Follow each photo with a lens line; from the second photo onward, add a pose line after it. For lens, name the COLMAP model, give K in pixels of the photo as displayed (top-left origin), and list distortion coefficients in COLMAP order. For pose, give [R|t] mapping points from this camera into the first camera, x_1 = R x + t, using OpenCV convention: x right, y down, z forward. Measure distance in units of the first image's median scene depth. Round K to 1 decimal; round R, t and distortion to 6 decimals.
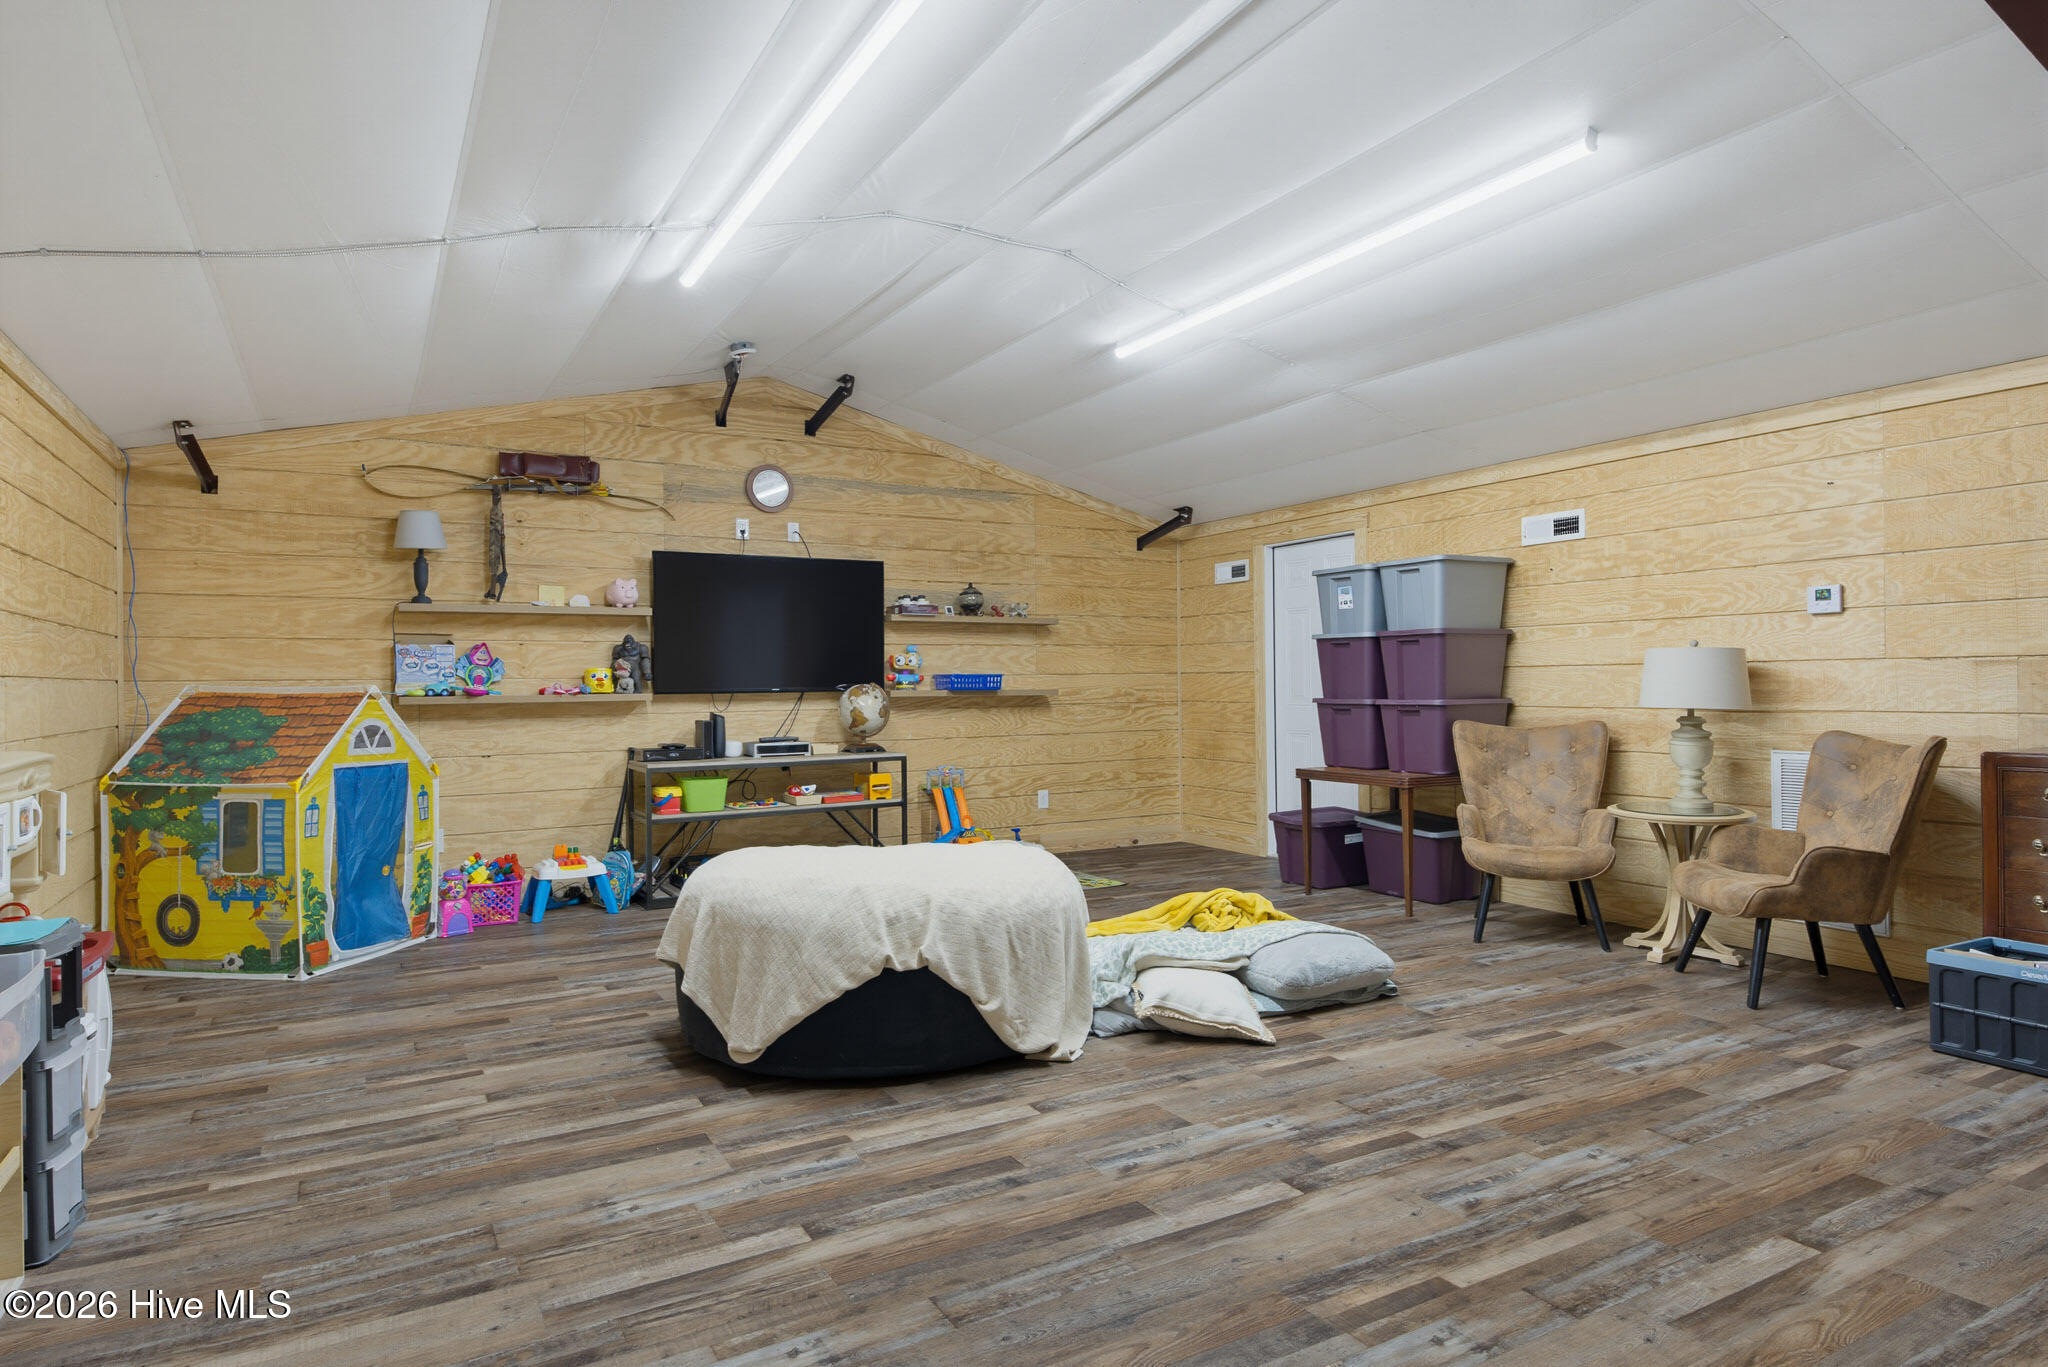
lens RADIAL K [[1078.9, 0, 1024.0], [0, 1078.9, 683.5], [0, 0, 1]] dist [0.002052, -0.001604]
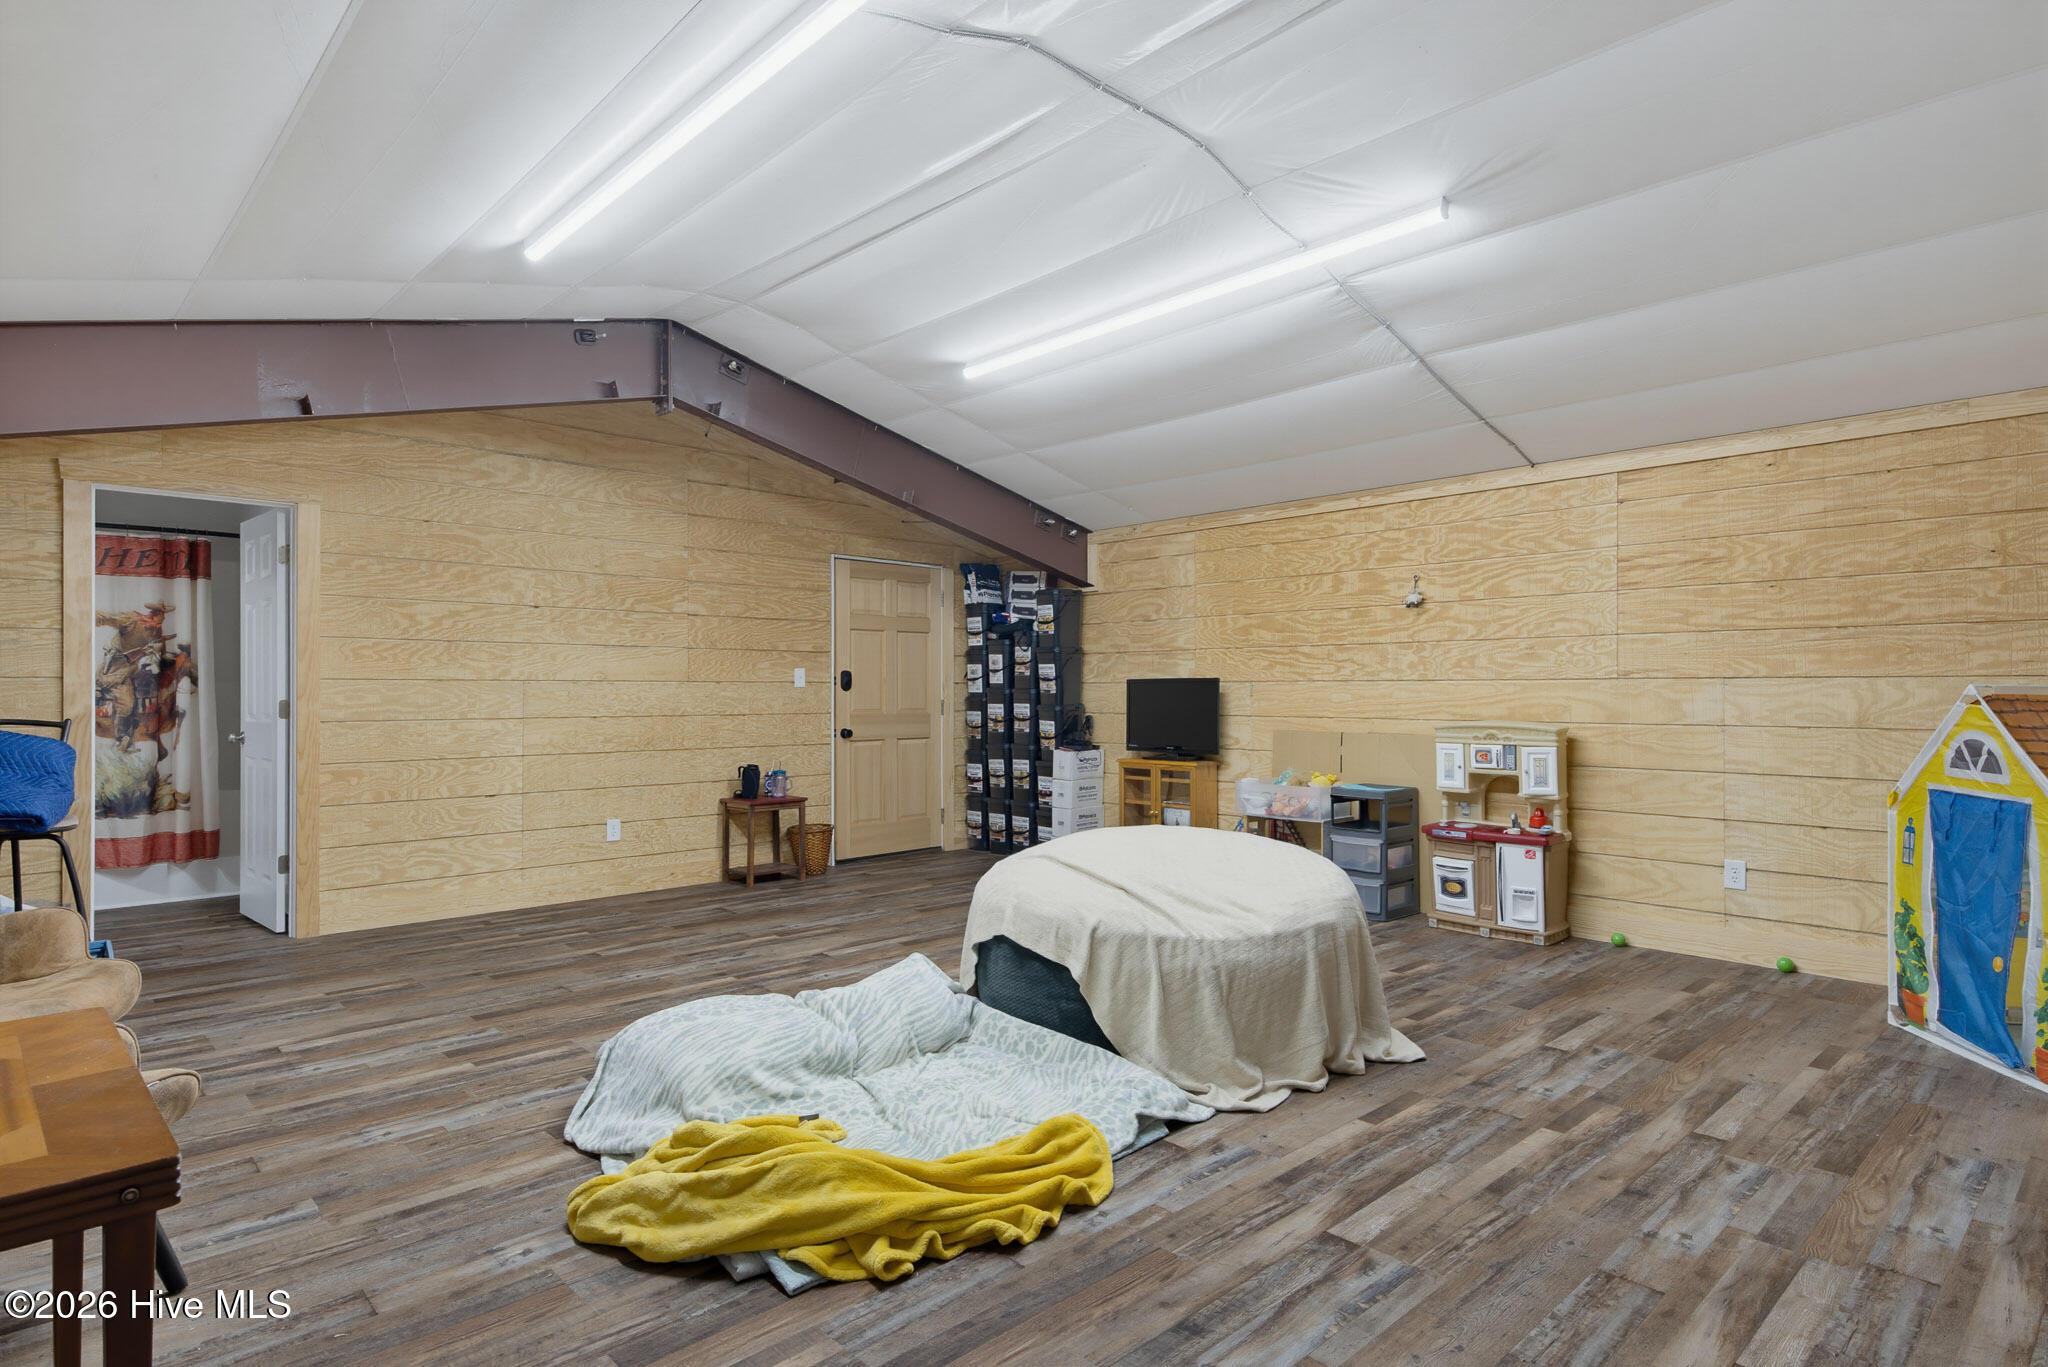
lens RADIAL K [[1026.3, 0, 1024.0], [0, 1026.3, 683.5], [0, 0, 1]] dist [0.023058, -0.000162]
pose [[-0.973610, 0.012301, -0.227886, 0.225394], [0.008766, 0.999825, 0.016517, -0.020965], [0.228050, 0.014083, -0.973548, 1.941795]]
